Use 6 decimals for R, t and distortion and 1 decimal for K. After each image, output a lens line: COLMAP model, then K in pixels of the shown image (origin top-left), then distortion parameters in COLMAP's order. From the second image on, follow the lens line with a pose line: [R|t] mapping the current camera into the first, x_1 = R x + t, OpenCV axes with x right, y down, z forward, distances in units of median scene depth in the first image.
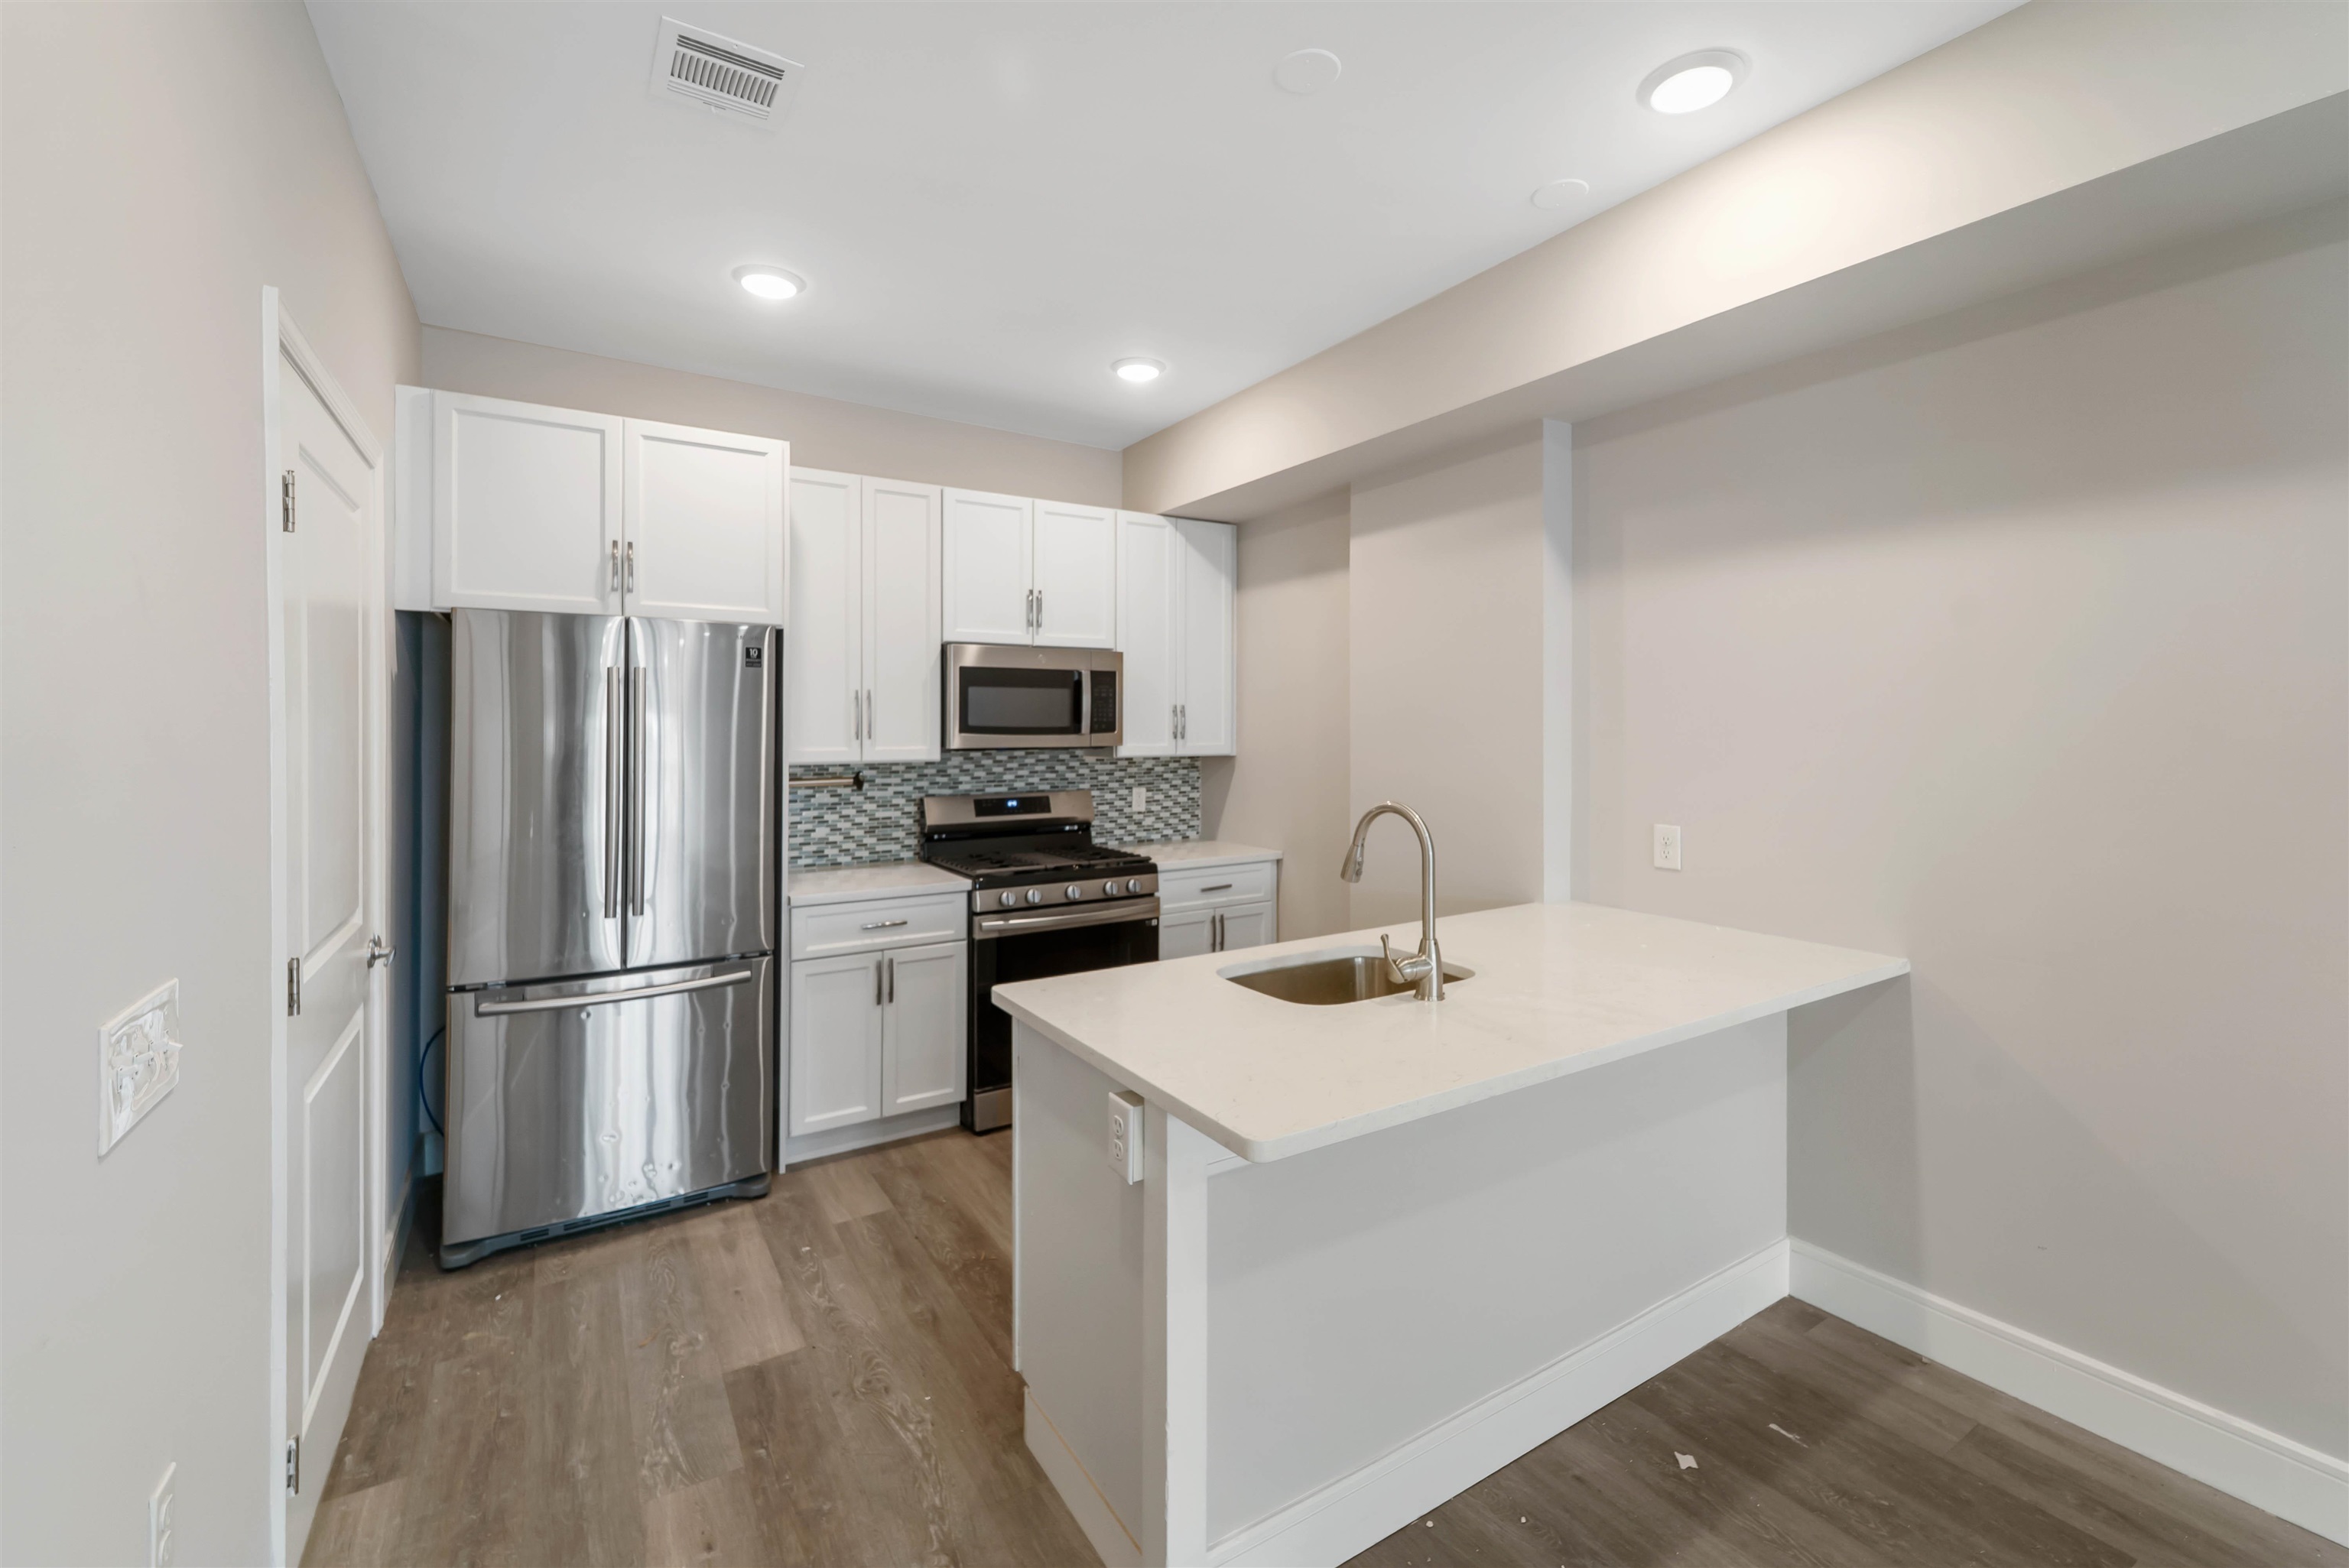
lens RADIAL K [[984.8, 0, 1192.3], [0, 984.8, 719.4], [0, 0, 1]] dist [-0.001539, -0.000226]
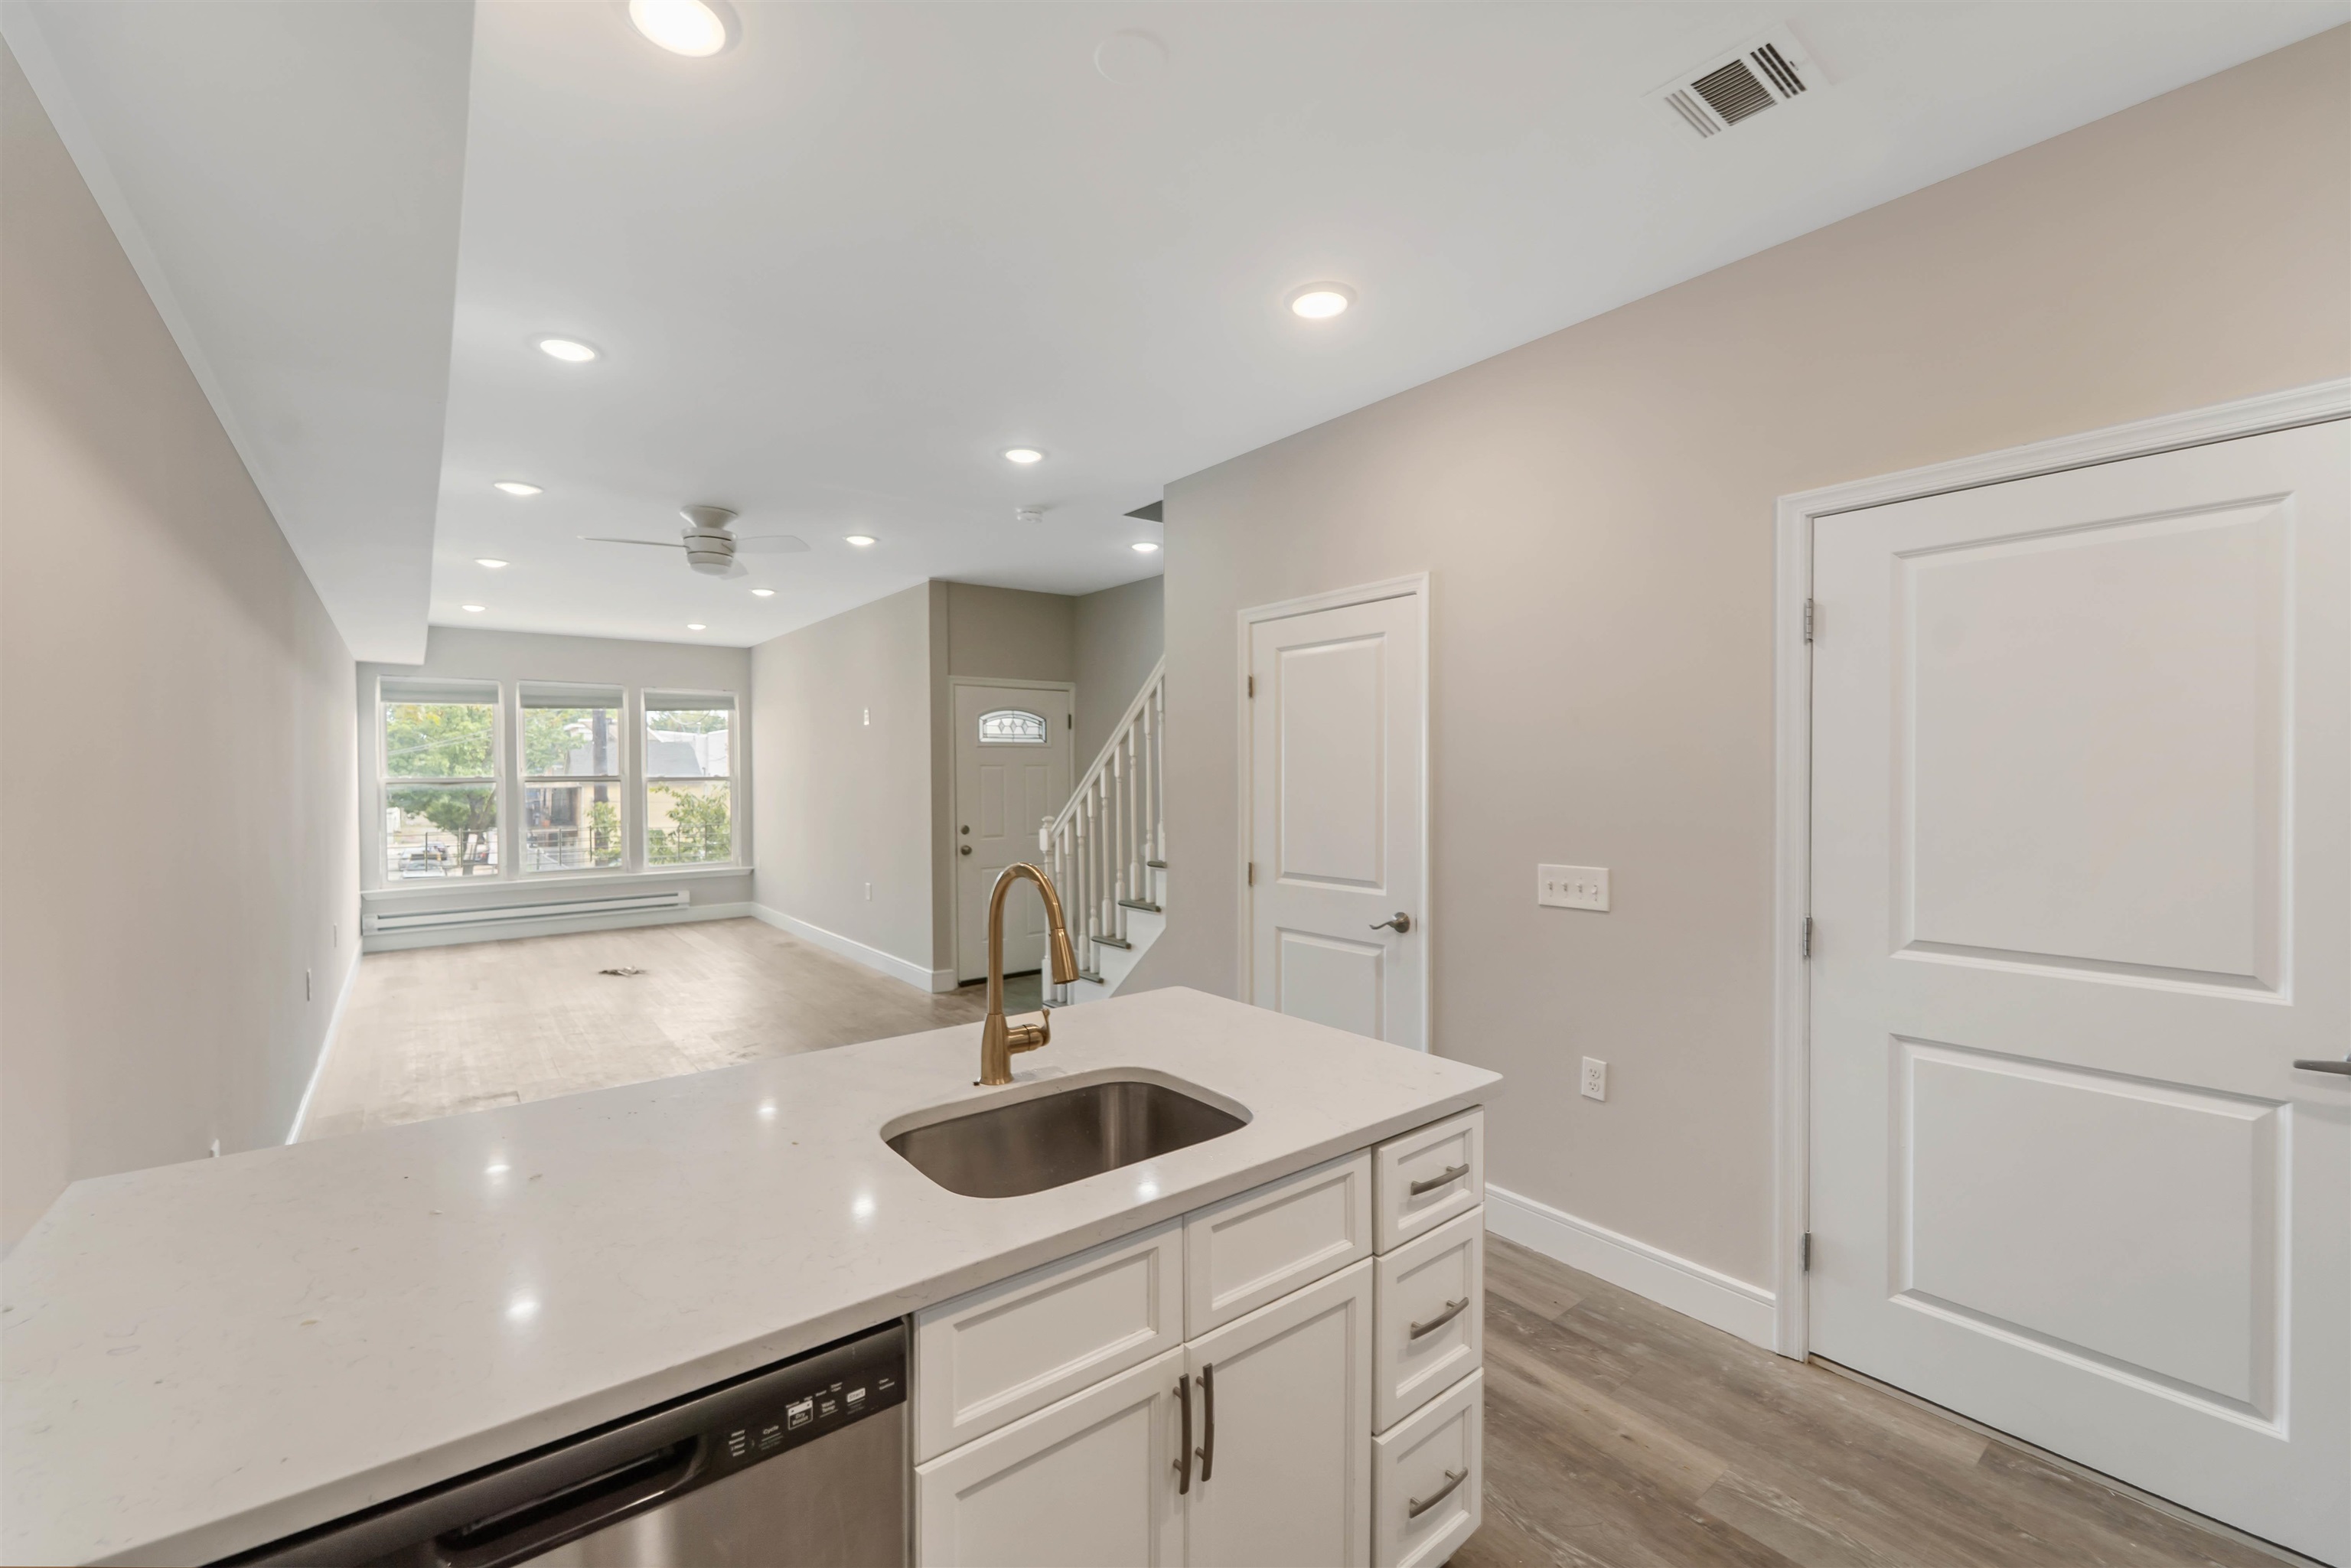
lens RADIAL K [[962.7, 0, 1175.5], [0, 962.7, 784.0], [0, 0, 1]] dist [0.000093, -0.000120]
pose [[-0.995616, 0.006374, -0.093320, 0.078903], [0.005892, 0.999968, 0.005437, 0.008098], [0.093352, 0.004863, -0.995621, 0.959986]]
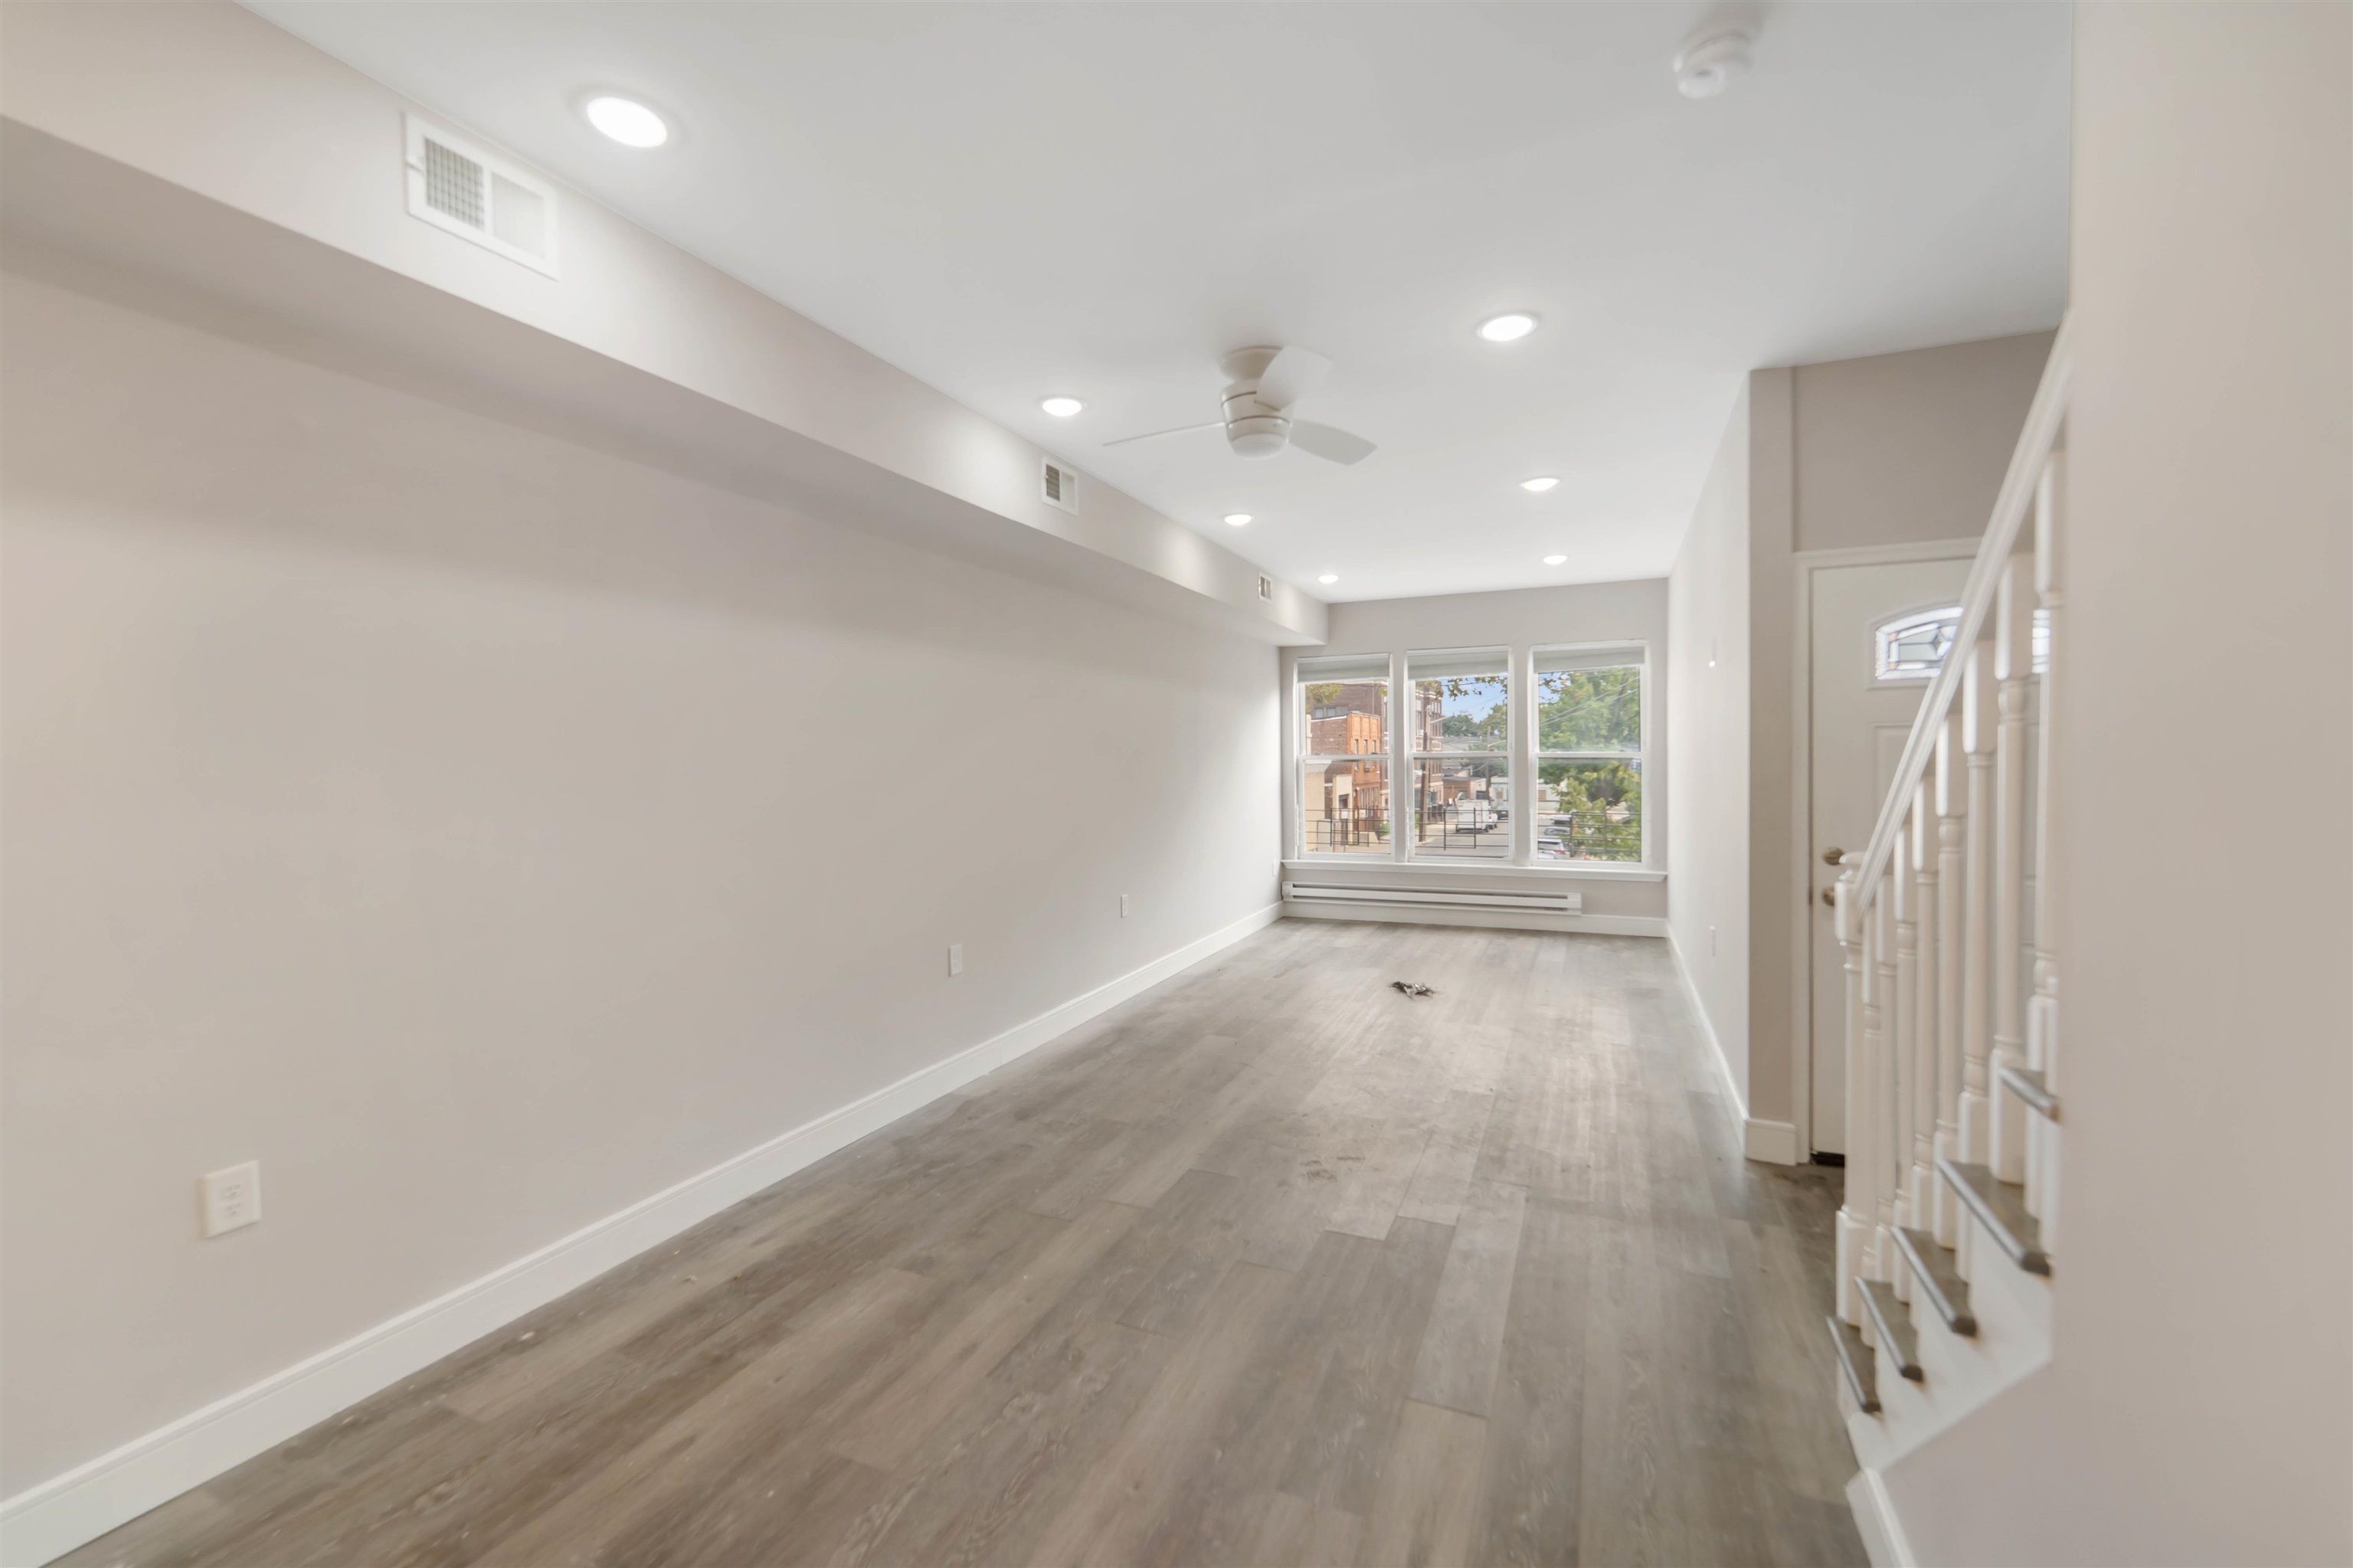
lens RADIAL K [[969.8, 0, 1169.8], [0, 969.8, 778.5], [0, 0, 1]] dist [-0.000005, -0.000082]
pose [[-0.548382, -0.013099, 0.836125, -0.103796], [0.005599, 0.999797, 0.019336, 0.006696], [-0.836209, 0.015285, -0.548198, 0.207697]]
